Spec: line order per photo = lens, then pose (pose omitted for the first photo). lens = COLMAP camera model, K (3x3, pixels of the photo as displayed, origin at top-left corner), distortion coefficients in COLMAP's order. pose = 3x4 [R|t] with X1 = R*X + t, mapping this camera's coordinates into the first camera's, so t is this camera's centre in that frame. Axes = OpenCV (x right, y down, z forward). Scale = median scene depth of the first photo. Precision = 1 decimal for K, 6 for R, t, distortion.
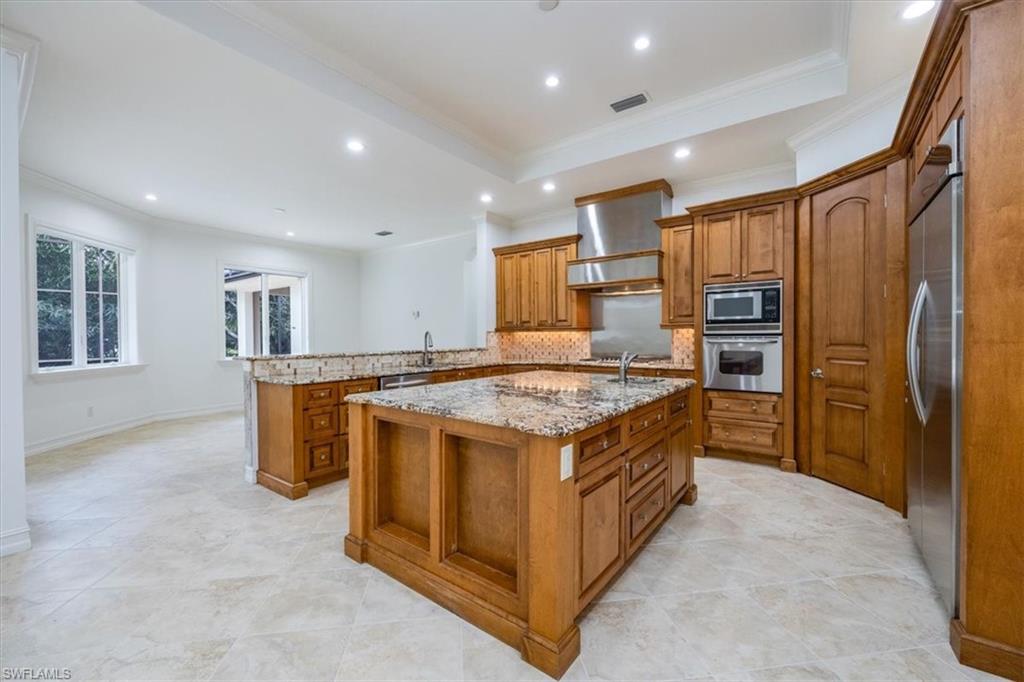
lens RADIAL K [[409.2, 0, 517.7], [0, 409.2, 341.1], [0, 0, 1]] dist [-0.003532, -0.000653]
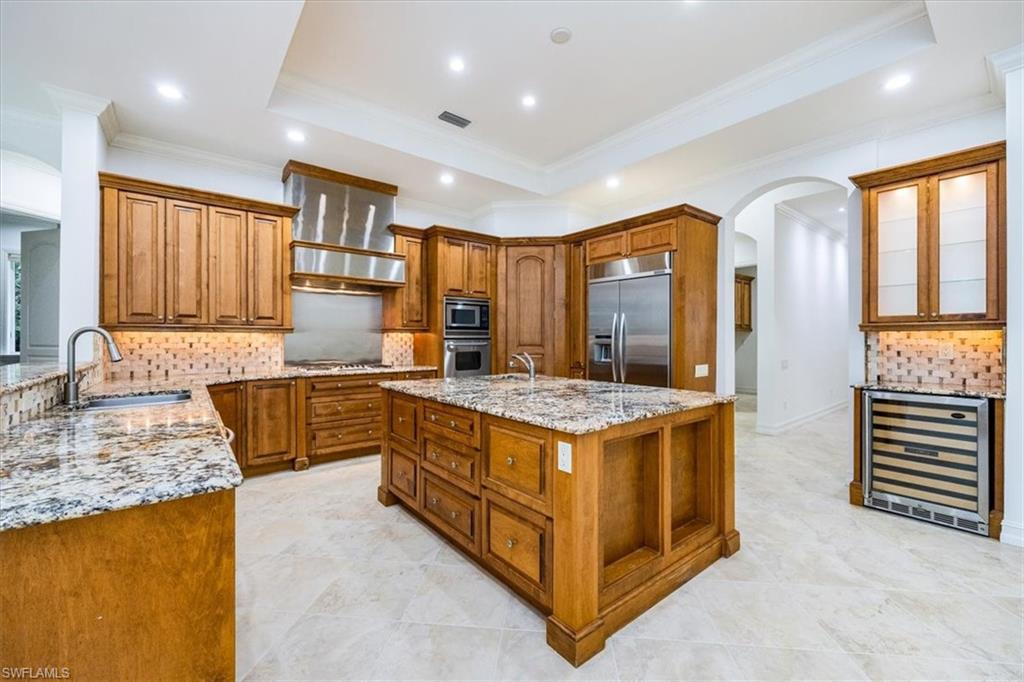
lens RADIAL K [[409.2, 0, 505.6], [0, 409.2, 338.2], [0, 0, 1]] dist [-0.003532, -0.000653]
pose [[0.256499, 0.006284, 0.966524, -0.583356], [0.010407, 0.999903, -0.009263, -0.003820], [-0.966488, 0.012435, 0.256409, 0.497104]]
